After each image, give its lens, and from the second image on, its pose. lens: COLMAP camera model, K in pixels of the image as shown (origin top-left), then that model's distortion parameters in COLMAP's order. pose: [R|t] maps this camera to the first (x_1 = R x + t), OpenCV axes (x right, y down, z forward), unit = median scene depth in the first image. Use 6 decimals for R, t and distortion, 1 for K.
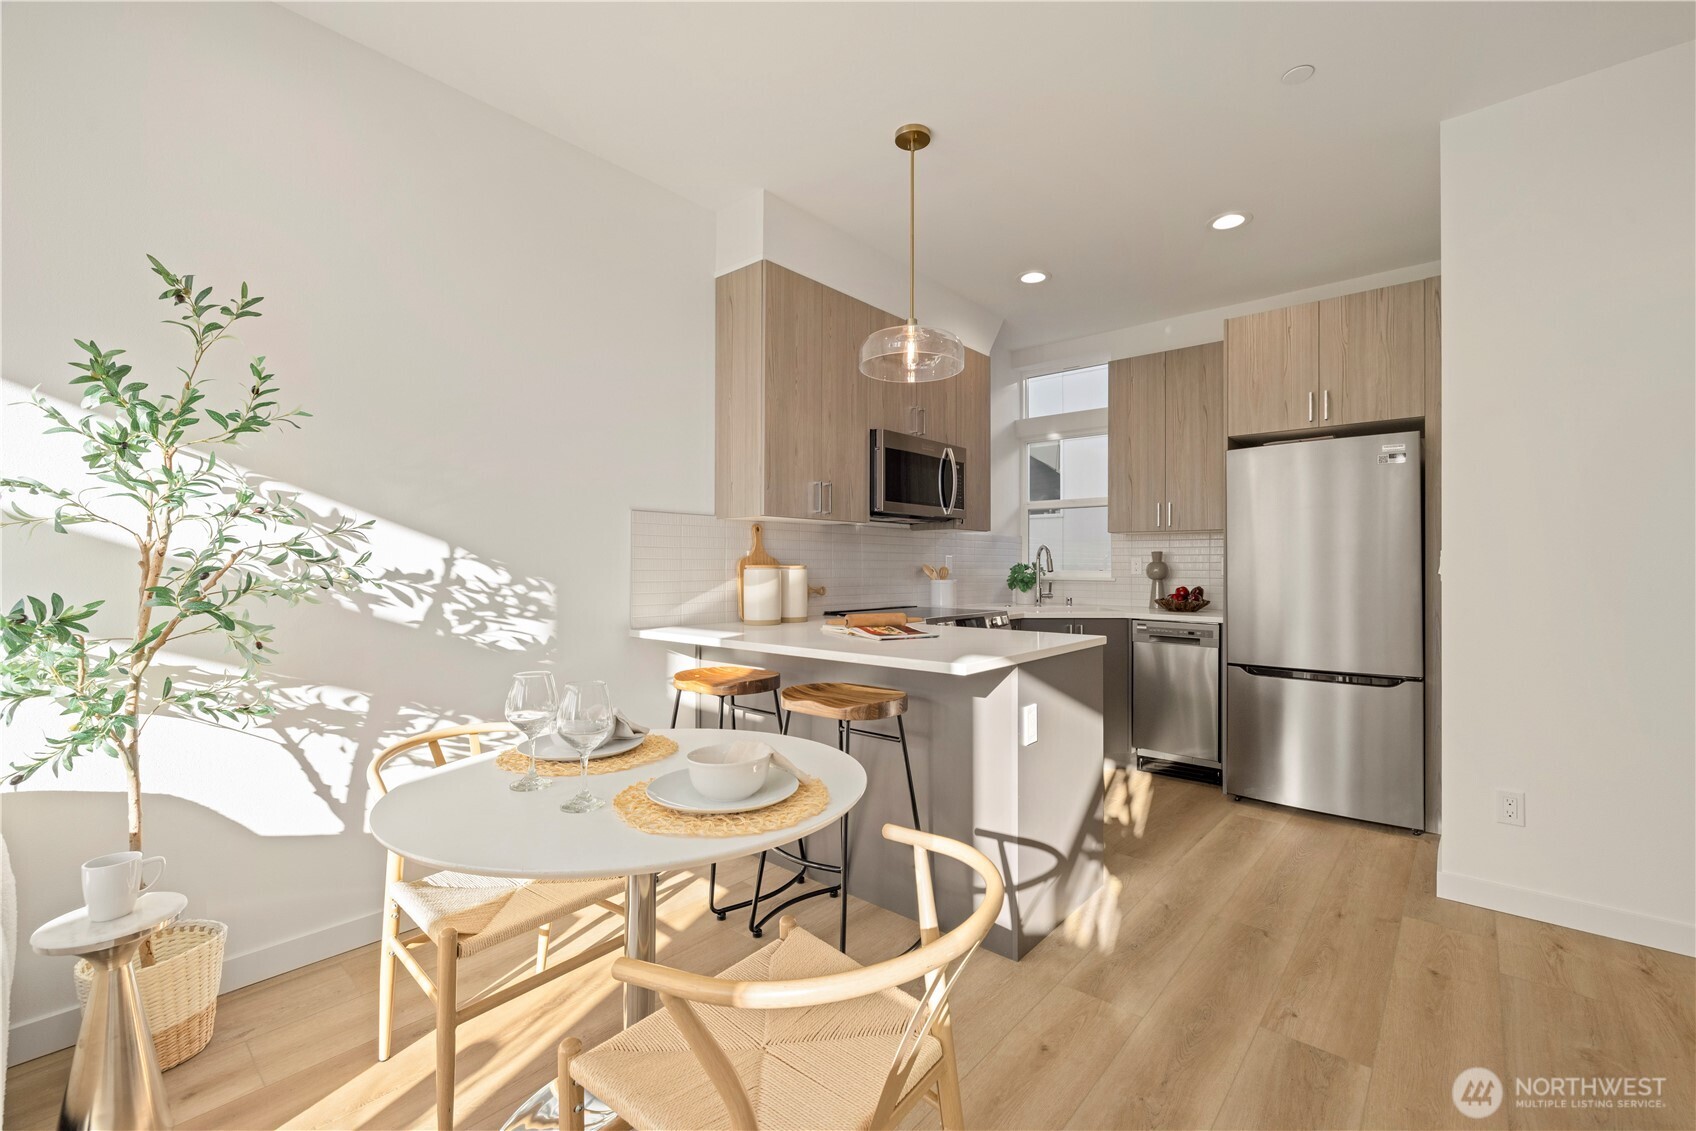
lens RADIAL K [[733.2, 0, 852.5], [0, 733.2, 557.7], [0, 0, 1]] dist [-0.001002, -0.000262]
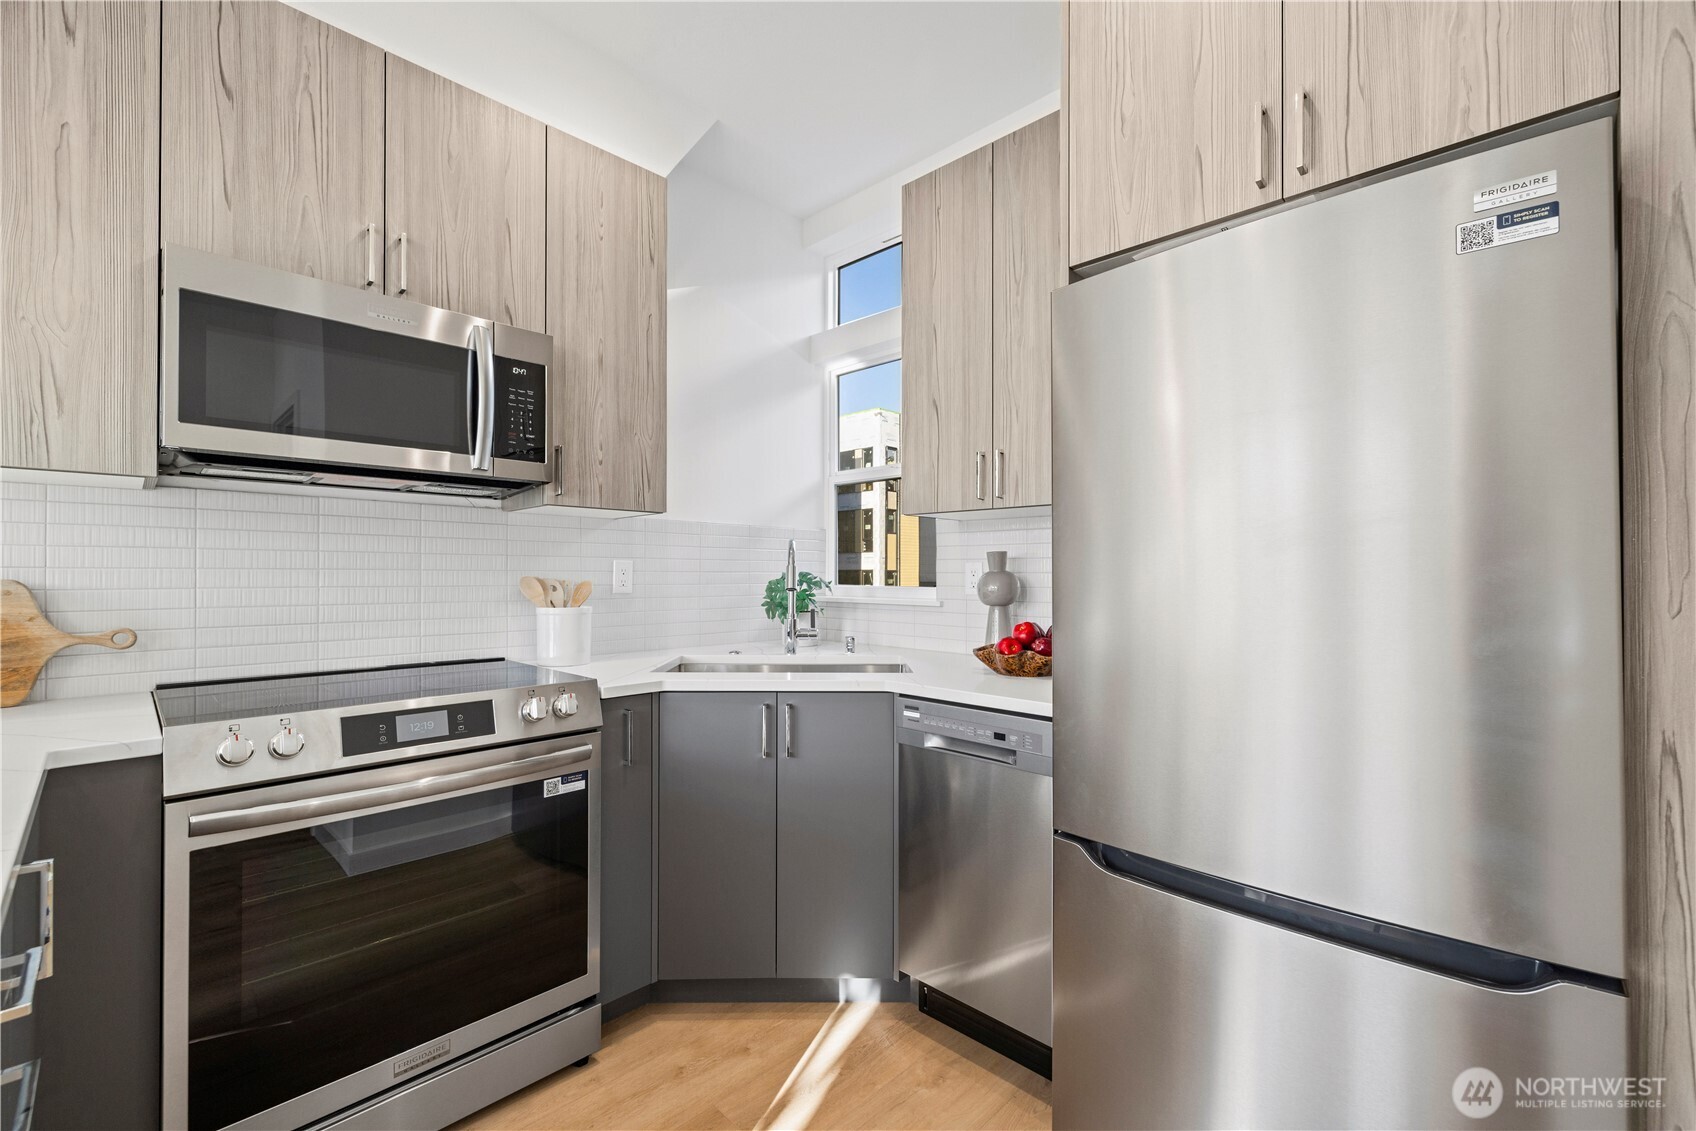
lens RADIAL K [[699.9, 0, 831.9], [0, 699.9, 567.7], [0, 0, 1]] dist [0.000680, 0.000094]
pose [[0.997568, 0.001394, -0.069683, 0.349262], [-0.001622, 0.999994, -0.003216, 0.005053], [0.069678, 0.003321, 0.997564, 0.525573]]
